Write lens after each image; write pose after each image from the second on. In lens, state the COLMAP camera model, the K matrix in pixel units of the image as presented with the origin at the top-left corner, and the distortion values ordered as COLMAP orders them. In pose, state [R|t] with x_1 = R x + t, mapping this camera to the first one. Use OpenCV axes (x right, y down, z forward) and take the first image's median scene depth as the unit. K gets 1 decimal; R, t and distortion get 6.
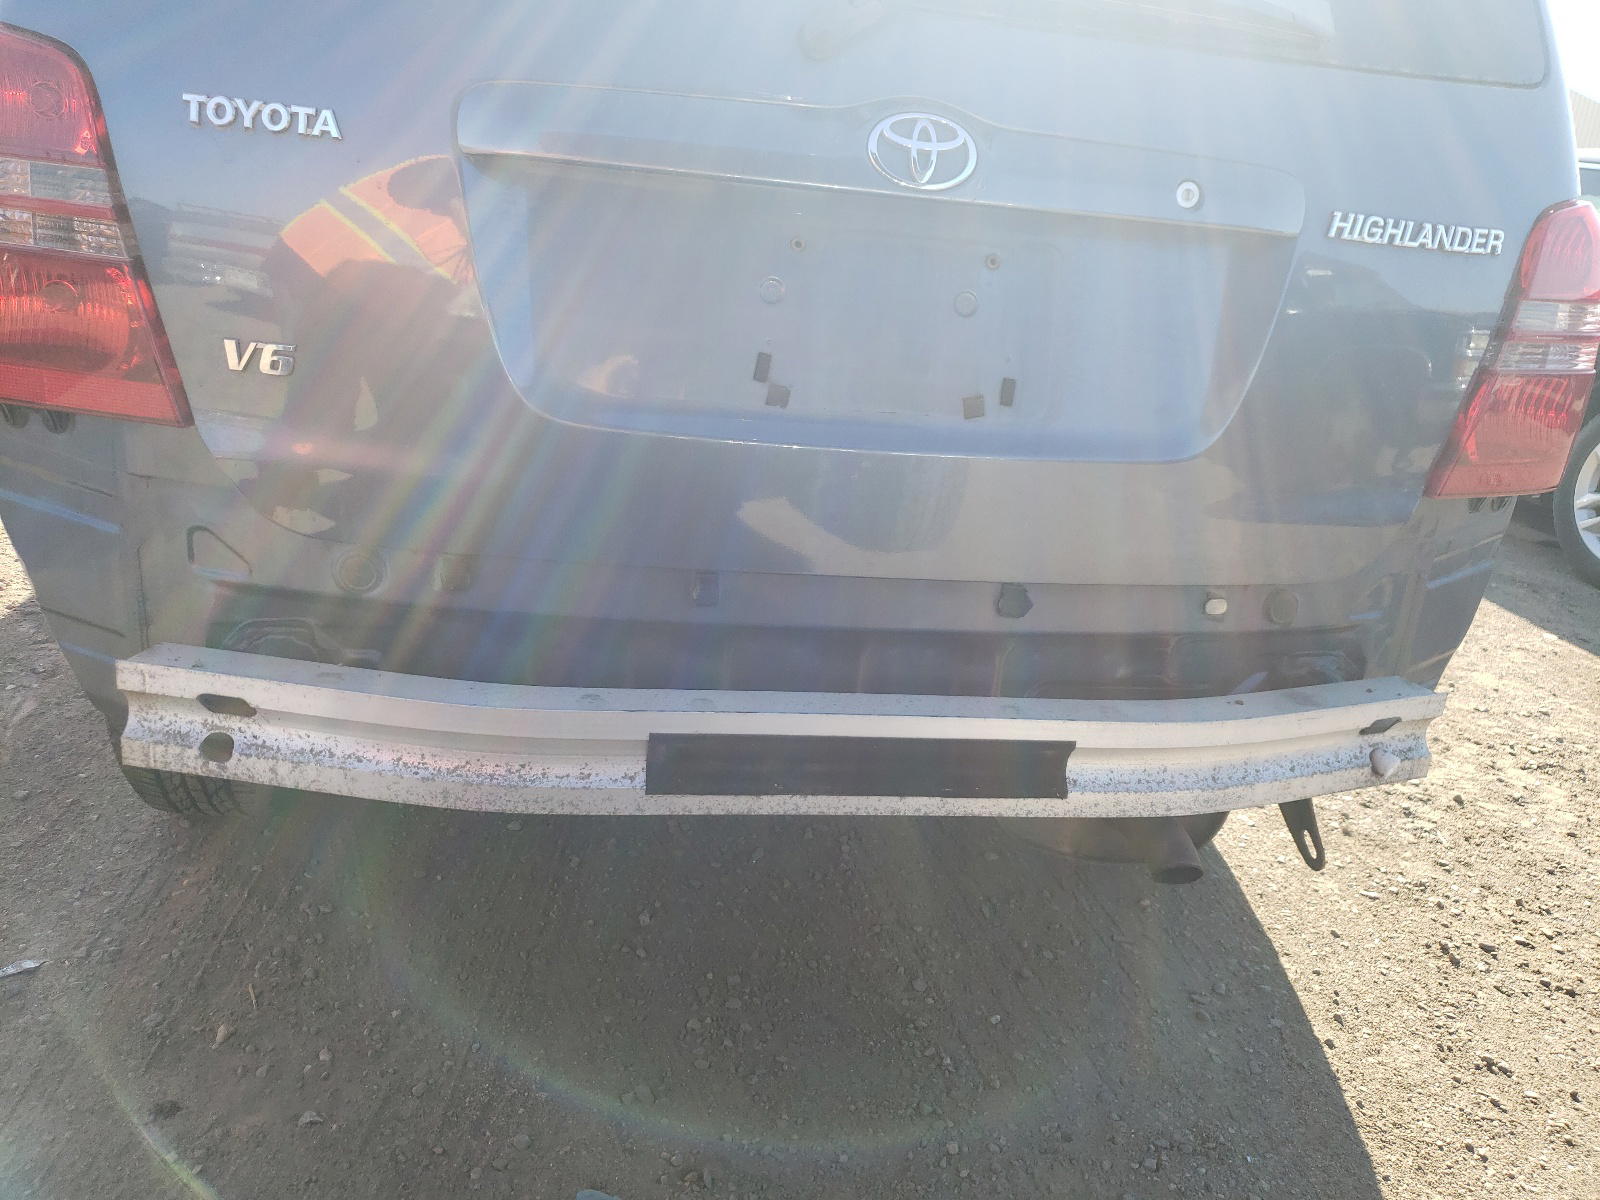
lens RADIAL K [[1289.4, 0, 800.0], [0, 1289.4, 600.0], [0, 0, 1]] dist [-0.003917, -0.003477]
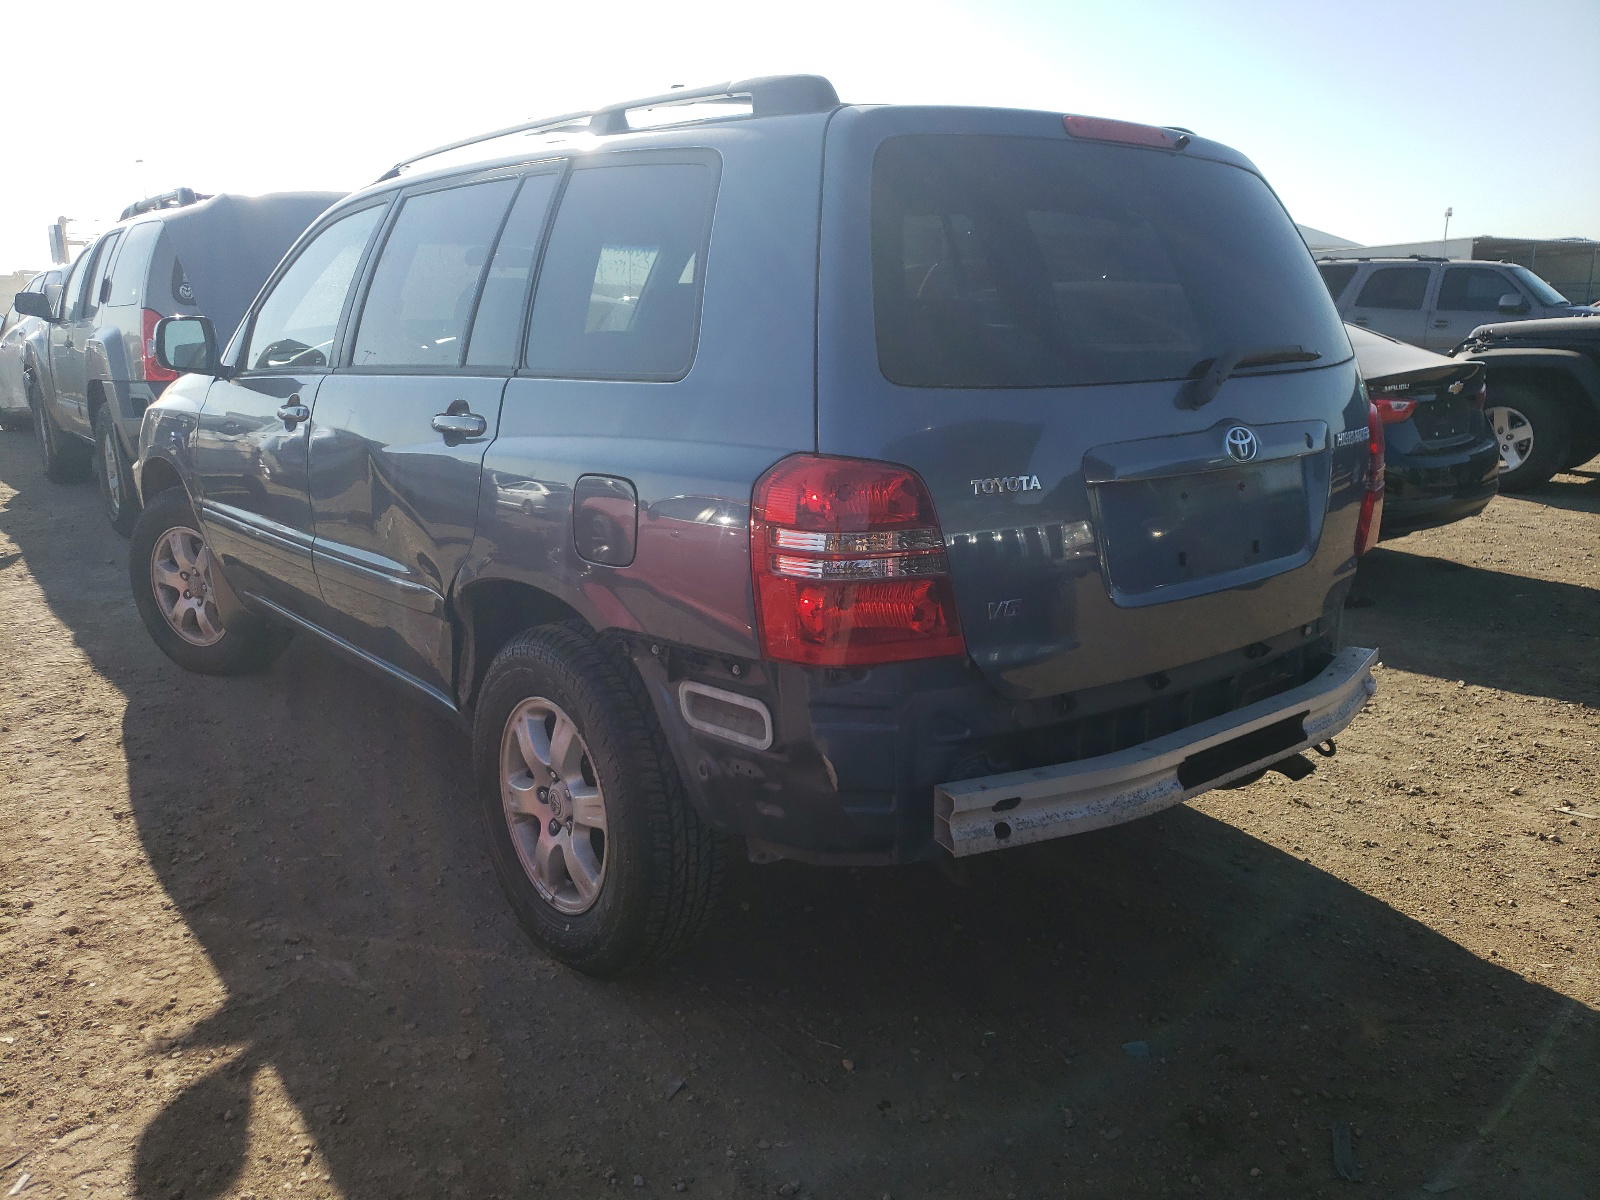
lens RADIAL K [[1289.4, 0, 800.0], [0, 1289.4, 600.0], [0, 0, 1]] dist [-0.003917, -0.003477]
pose [[0.878019, -0.221977, 0.424039, -1.367773], [0.291826, 0.950502, -0.106688, -0.077327], [-0.379367, 0.217420, 0.899338, -0.541290]]
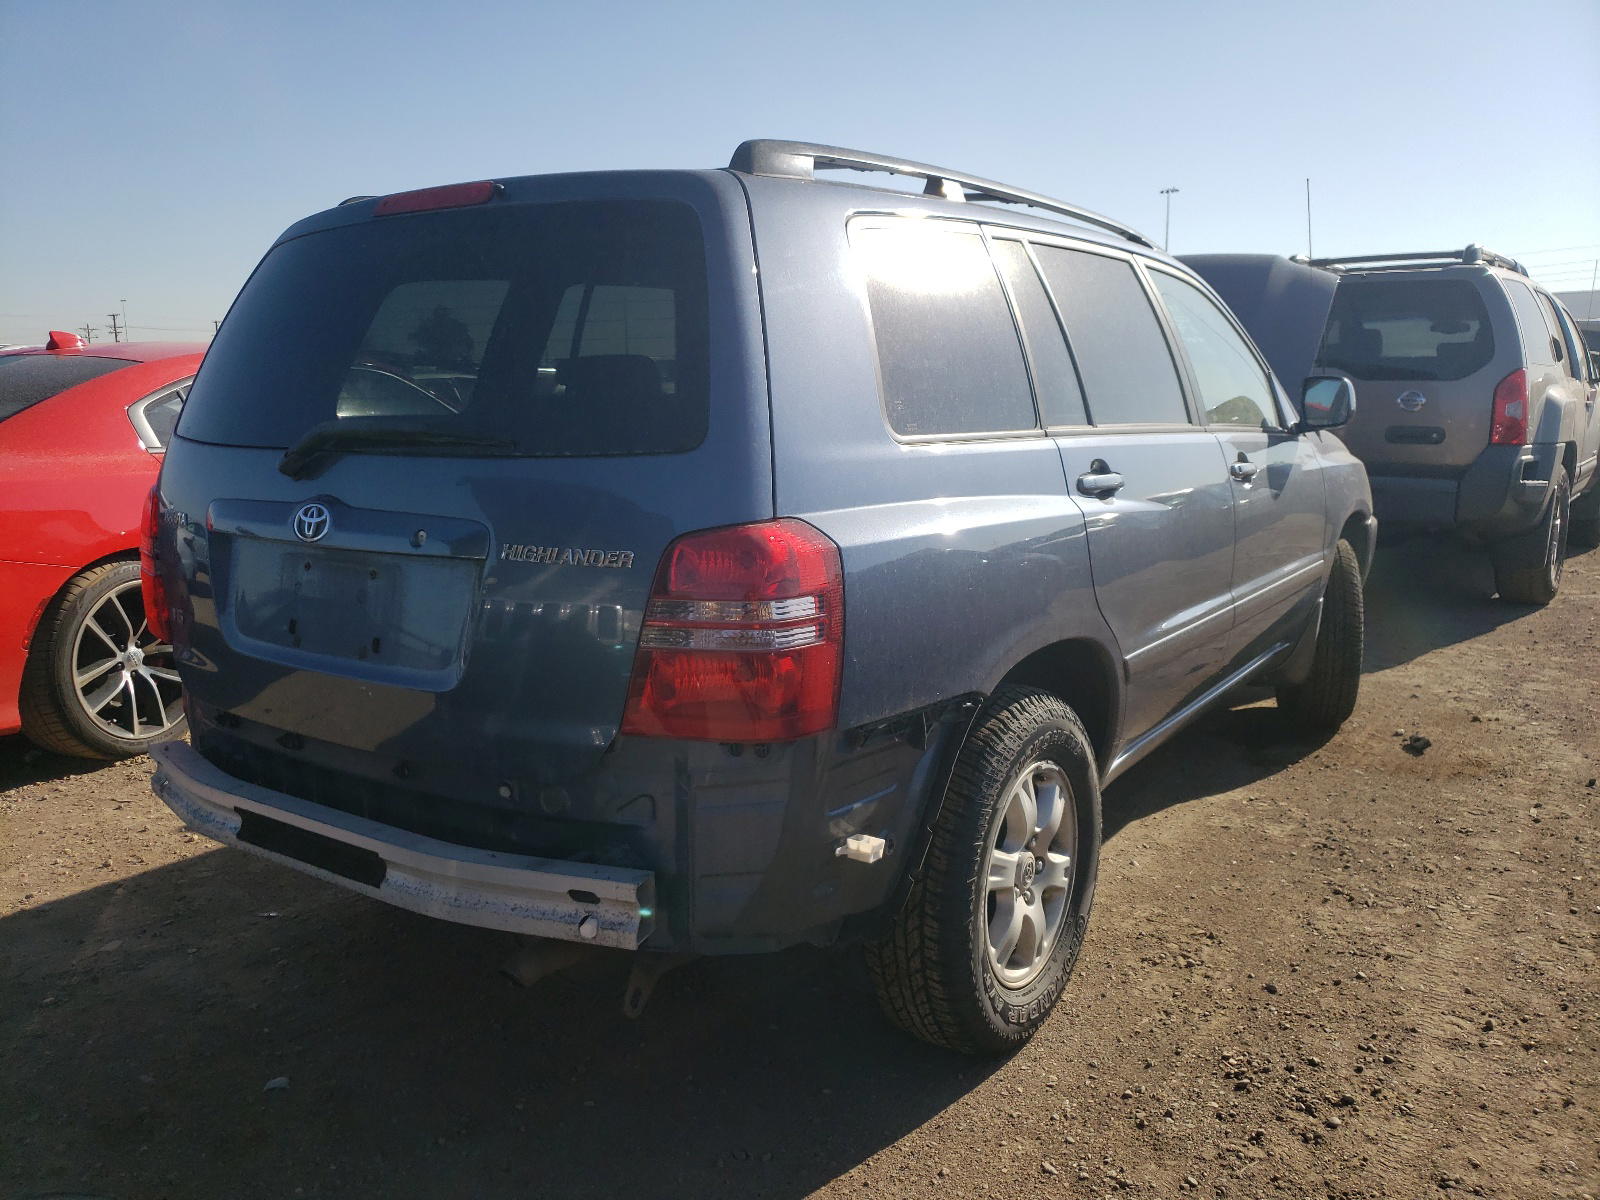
lens RADIAL K [[1368.5, 0, 800.0], [0, 1368.5, 600.0], [0, 0, 1]] dist [-0.005900, -0.003363]
pose [[0.667358, -0.008260, -0.744691, 2.009368], [-0.213806, 0.955720, -0.202205, 0.040505], [0.713386, 0.294163, 0.636041, 0.182300]]
